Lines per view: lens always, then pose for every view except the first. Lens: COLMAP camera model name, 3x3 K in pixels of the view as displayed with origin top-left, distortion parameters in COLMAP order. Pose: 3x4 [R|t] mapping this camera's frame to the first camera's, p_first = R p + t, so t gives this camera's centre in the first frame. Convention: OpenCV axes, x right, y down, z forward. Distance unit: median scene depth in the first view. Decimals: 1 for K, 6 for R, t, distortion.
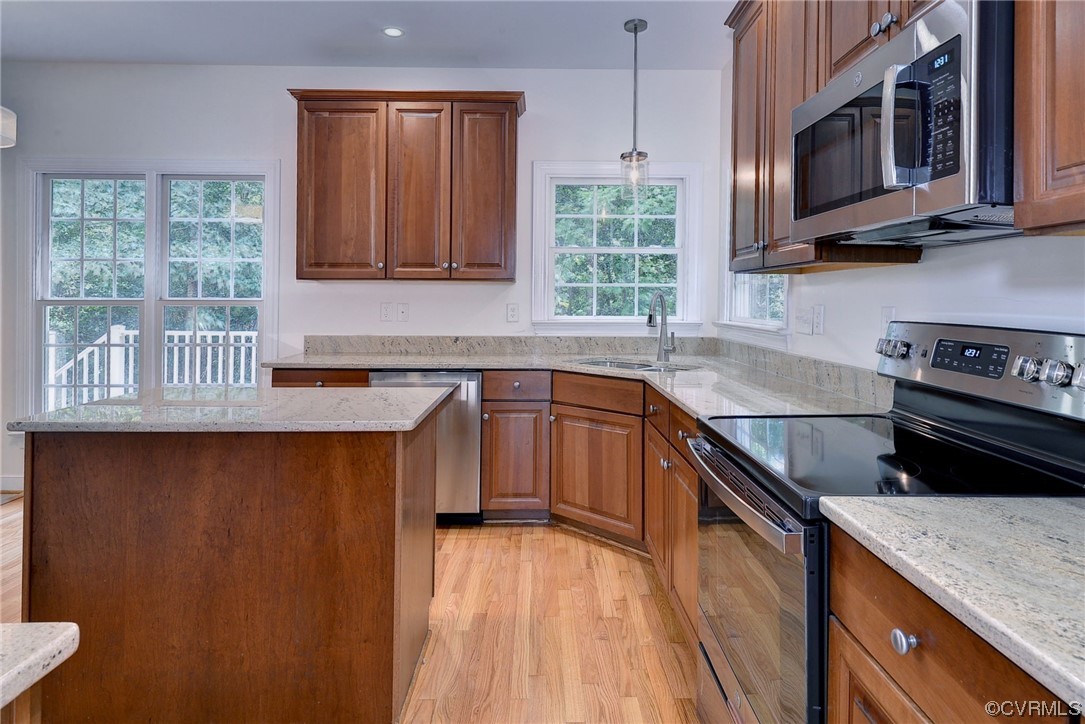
lens RADIAL K [[616.8, 0, 541.3], [0, 616.8, 302.1], [0, 0, 1]] dist [0.000831, 0.000163]
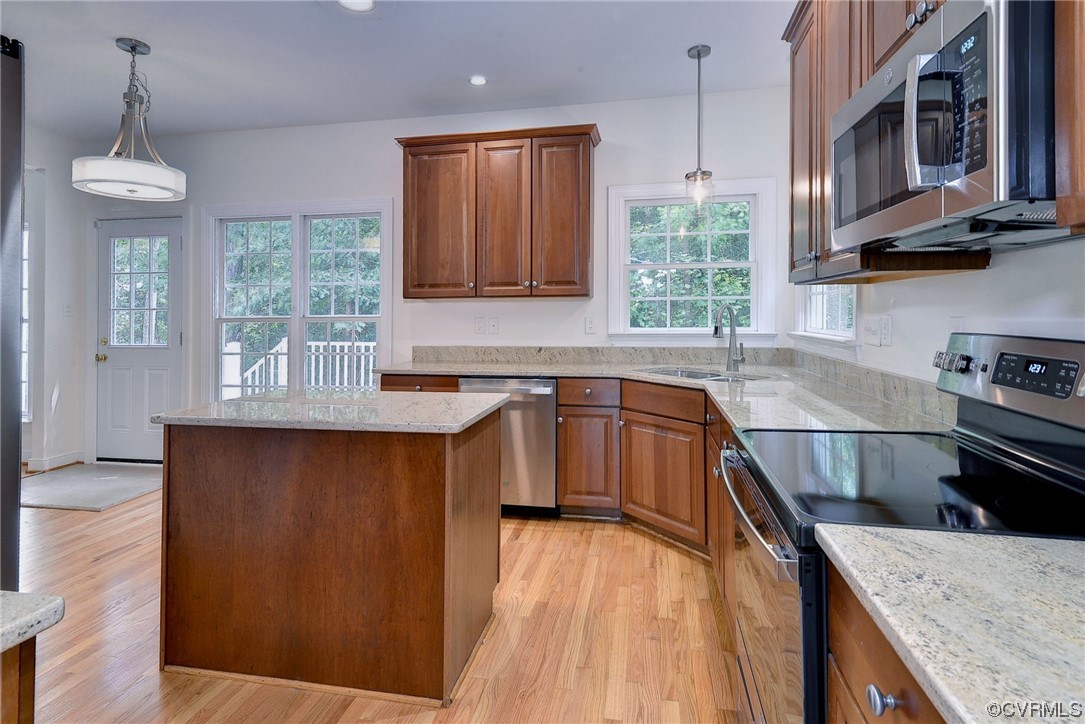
lens RADIAL K [[545.9, 0, 540.5], [0, 545.9, 308.9], [0, 0, 1]] dist [0.006562, -0.000148]
pose [[0.977343, -0.014197, -0.211185, 0.091530], [0.011847, 0.999853, -0.012389, -0.001308], [0.211330, 0.009606, 0.977368, 0.040856]]
